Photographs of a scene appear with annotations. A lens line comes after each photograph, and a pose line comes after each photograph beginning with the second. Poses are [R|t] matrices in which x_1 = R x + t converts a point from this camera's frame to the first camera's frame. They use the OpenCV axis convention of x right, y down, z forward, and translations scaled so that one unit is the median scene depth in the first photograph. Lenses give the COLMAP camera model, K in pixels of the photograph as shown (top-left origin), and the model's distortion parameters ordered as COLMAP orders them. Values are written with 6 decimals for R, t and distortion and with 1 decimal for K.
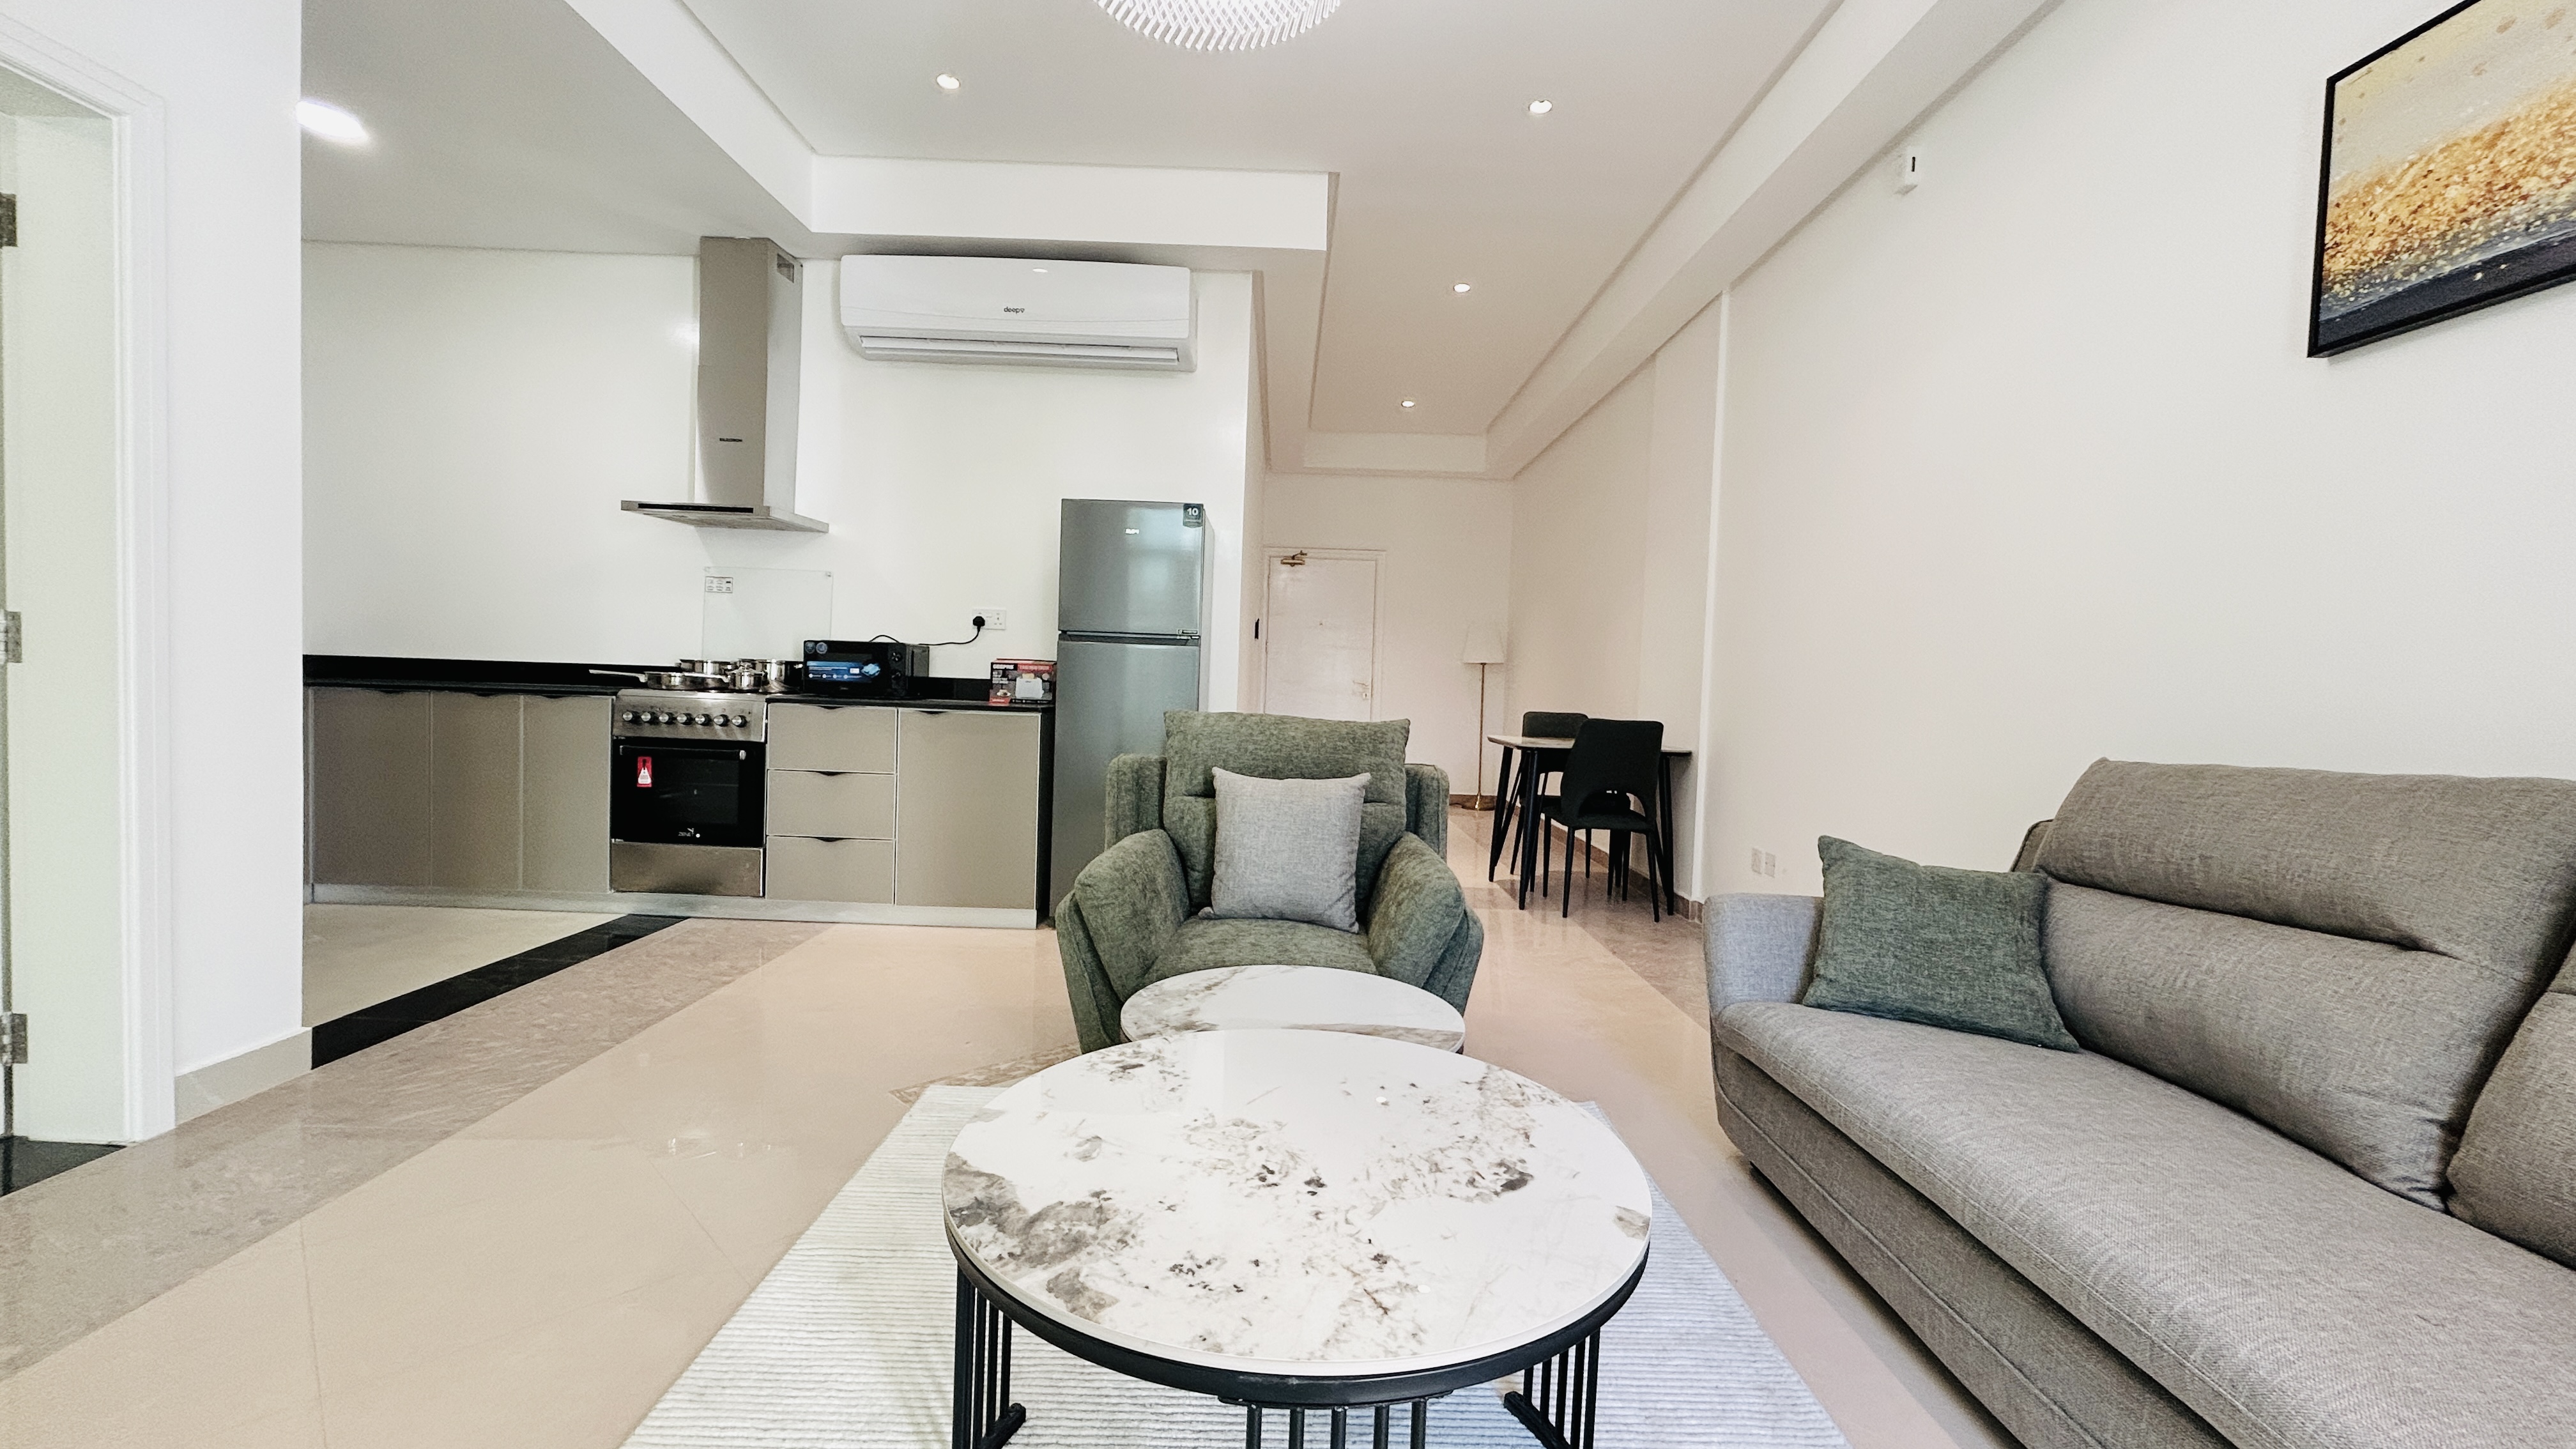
lens RADIAL K [[1042.4, 0, 1287.3], [0, 1042.4, 723.2], [0, 0, 1]] dist [-0.000024, -0.000362]
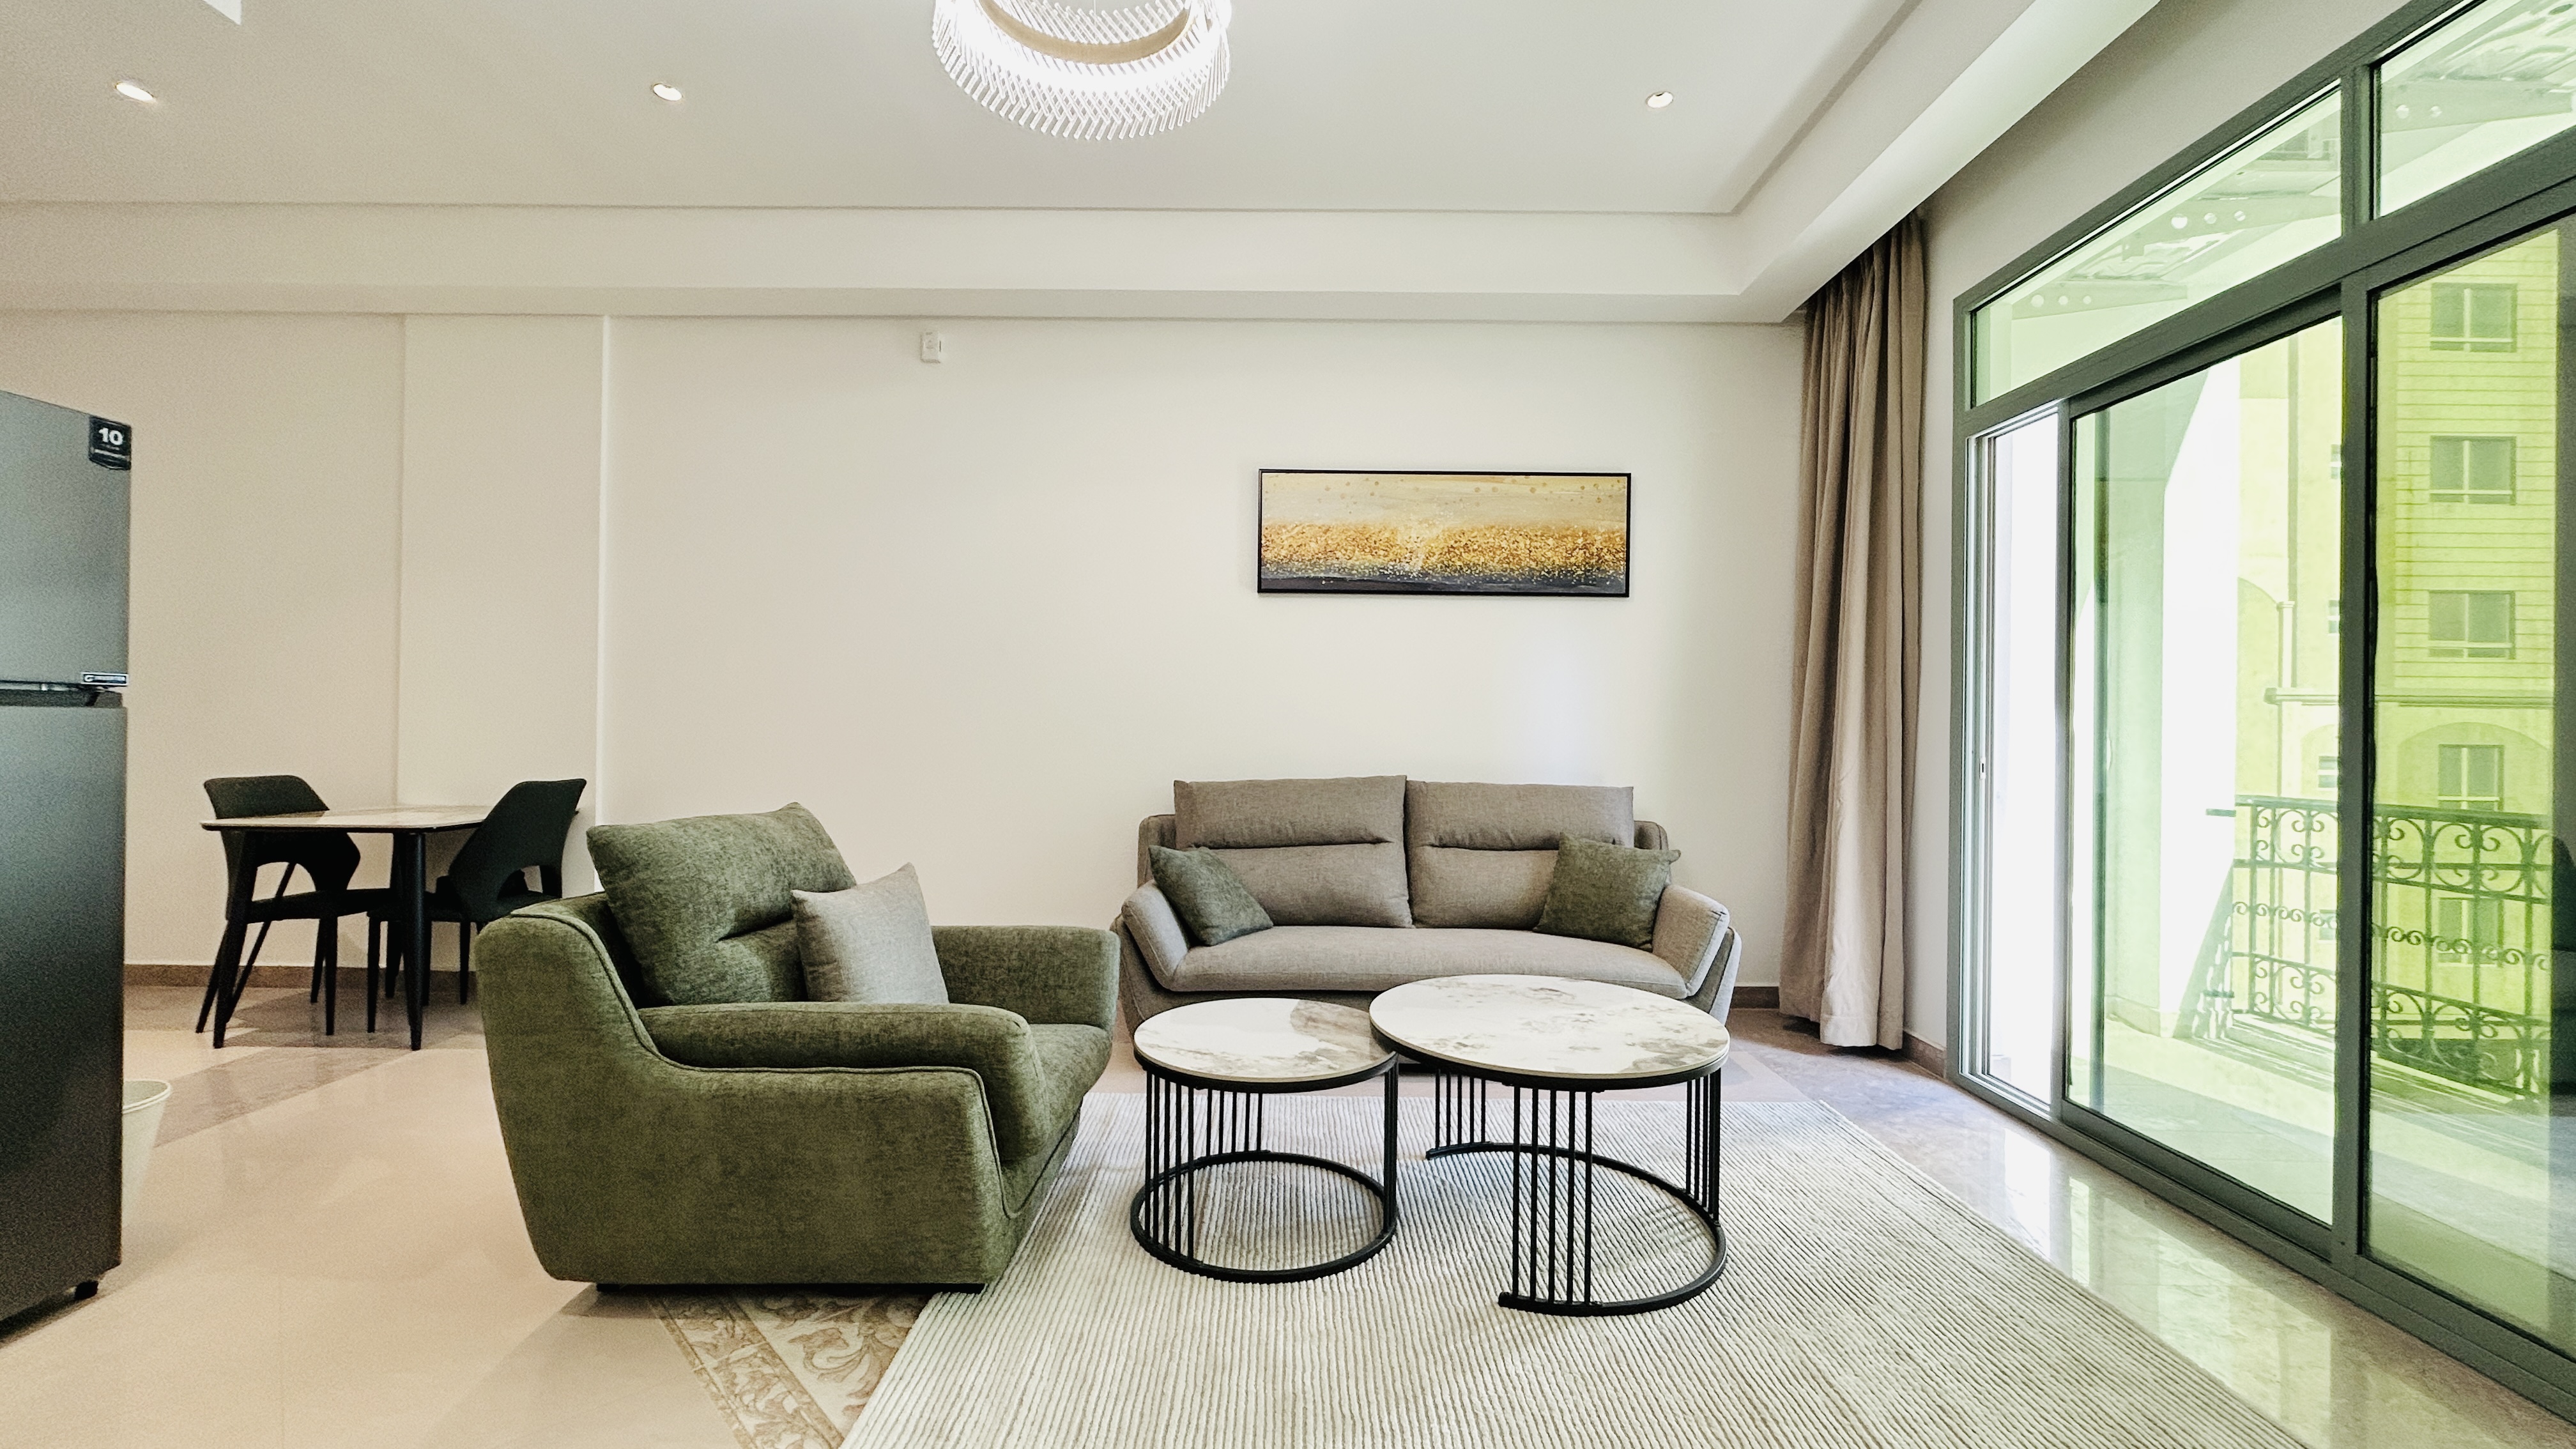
lens RADIAL K [[1042.4, 0, 1287.3], [0, 1042.4, 723.2], [0, 0, 1]] dist [-0.000024, -0.000362]
pose [[0.003239, -0.030353, 0.999534, -0.565230], [0.029010, 0.999121, 0.030246, -0.063535], [-0.999574, 0.028899, 0.004116, 0.427403]]
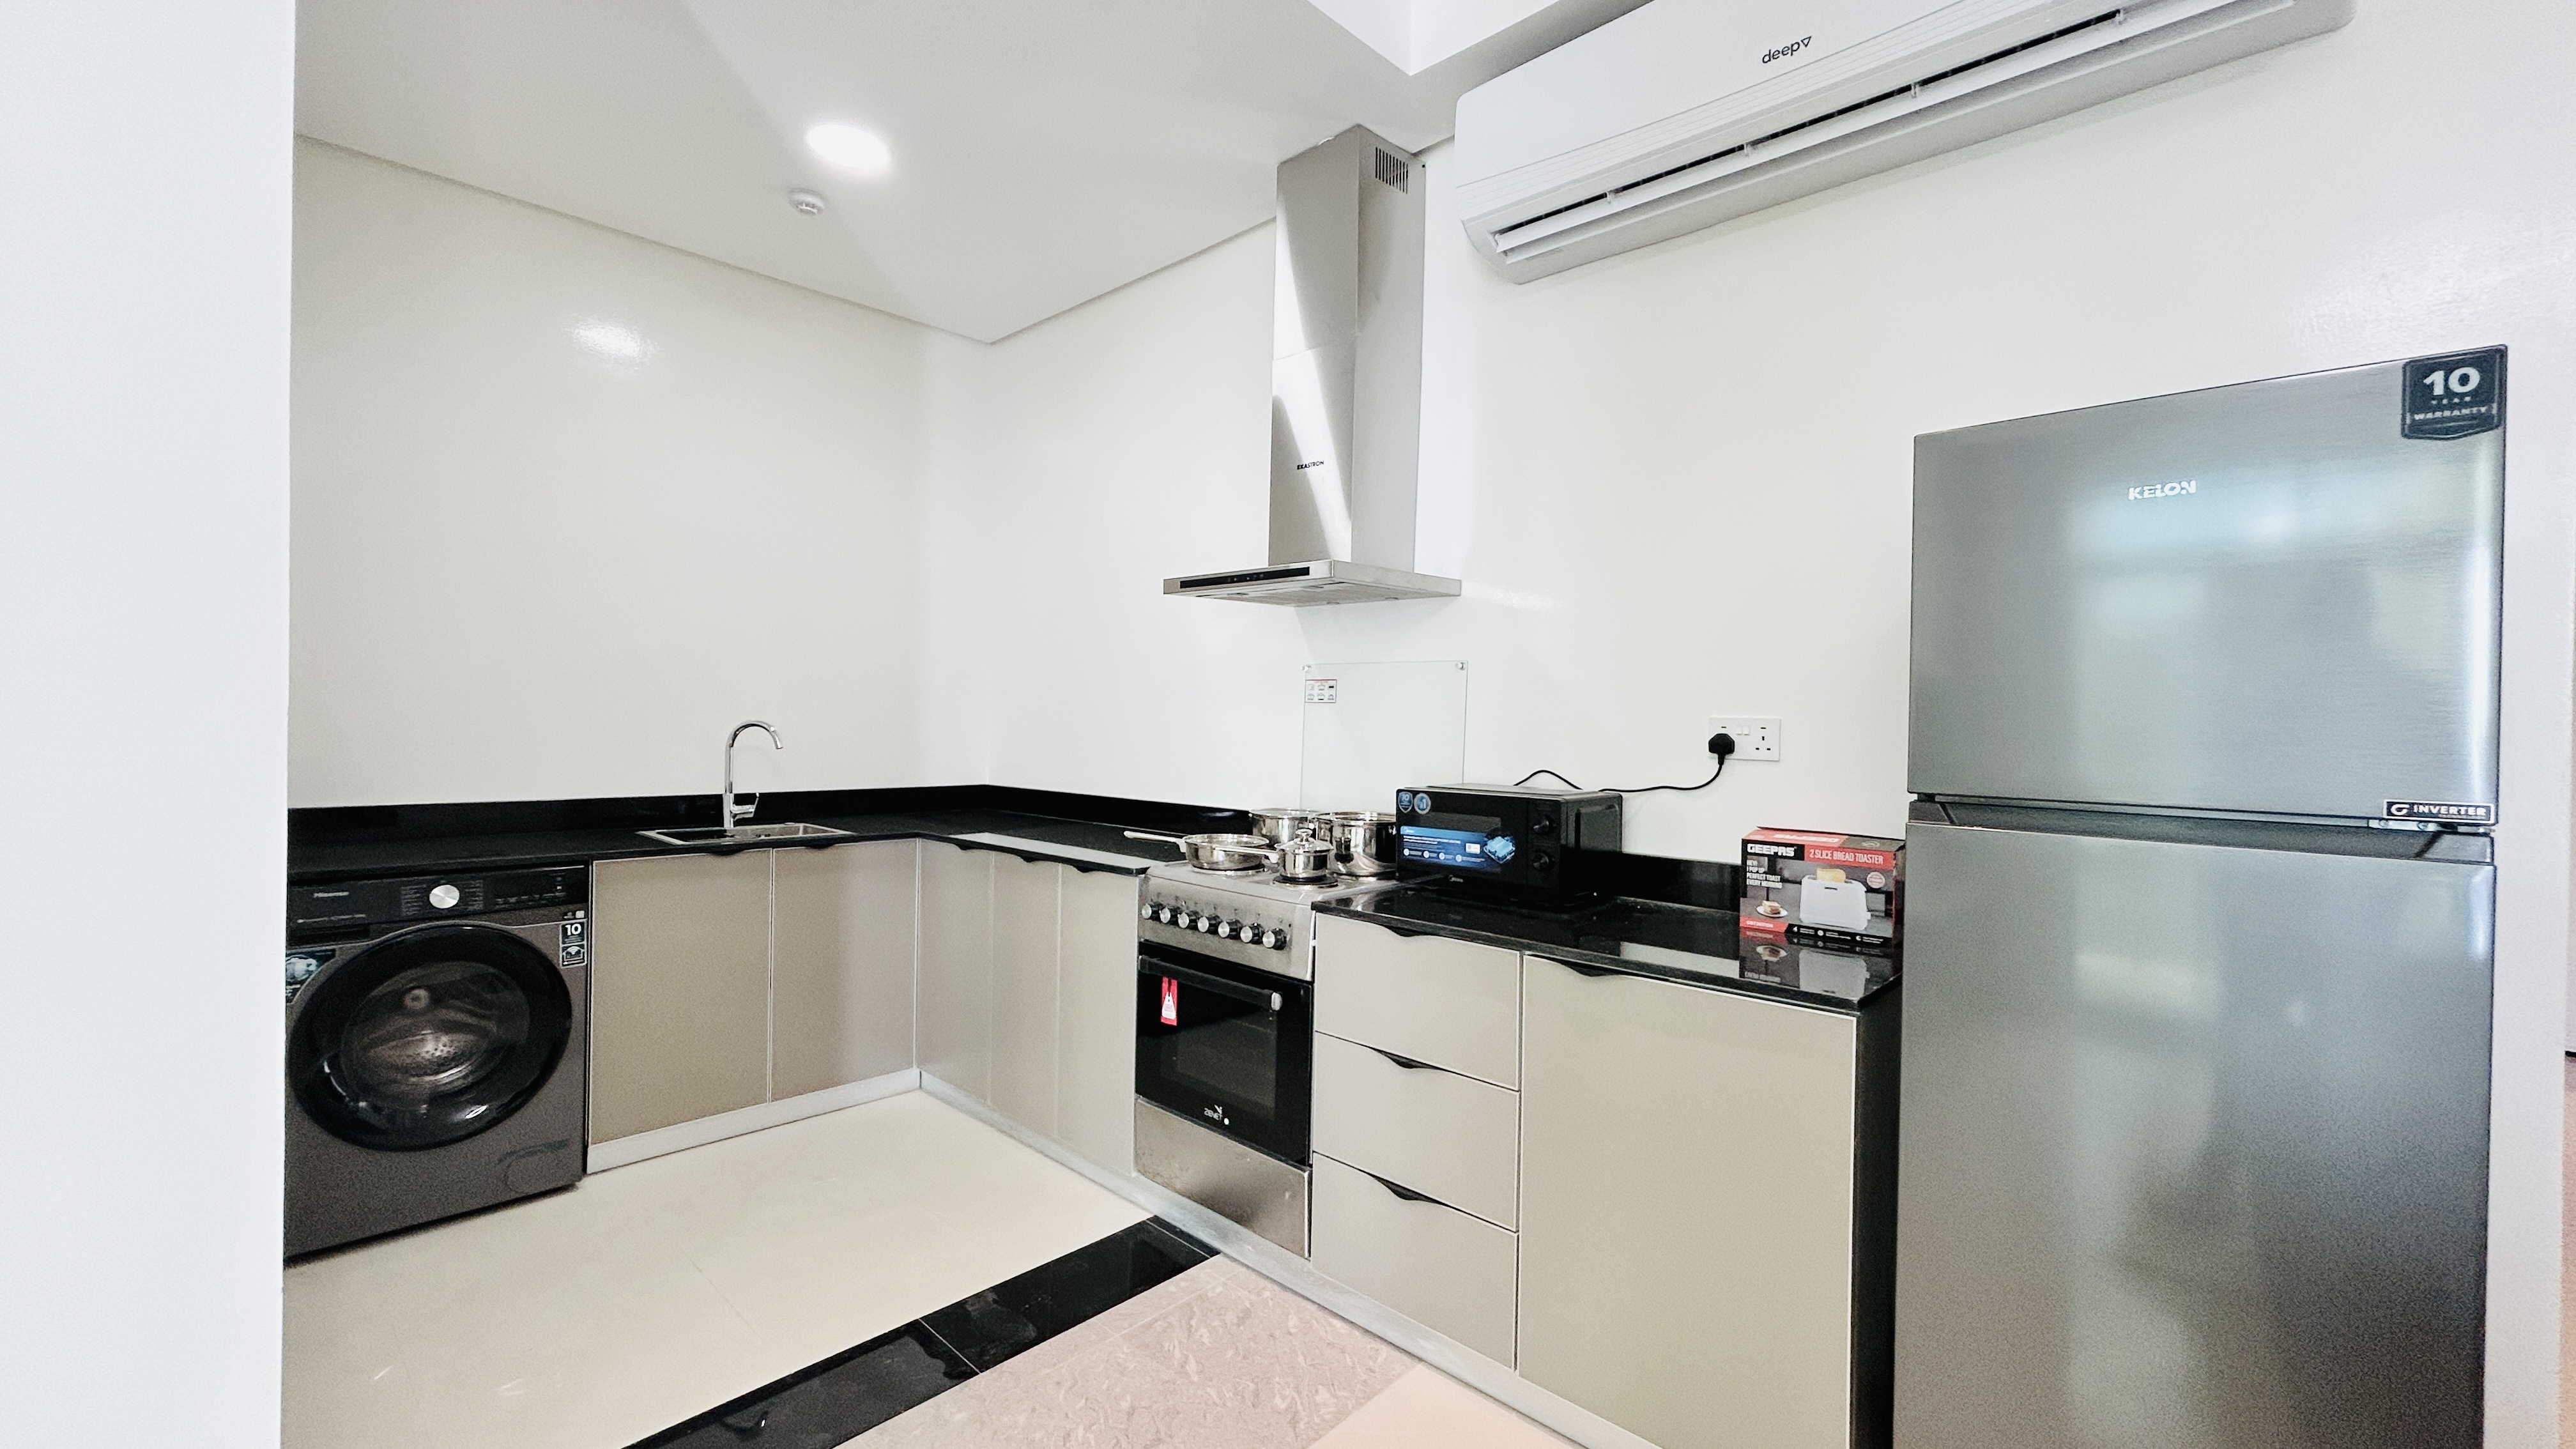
lens RADIAL K [[1042.4, 0, 1287.3], [0, 1042.4, 723.2], [0, 0, 1]] dist [-0.000024, -0.000362]
pose [[0.730433, -0.020668, -0.682671, -0.125342], [-0.017062, 0.998678, -0.048492, -0.089700], [0.682771, 0.047068, 0.729115, 0.566898]]
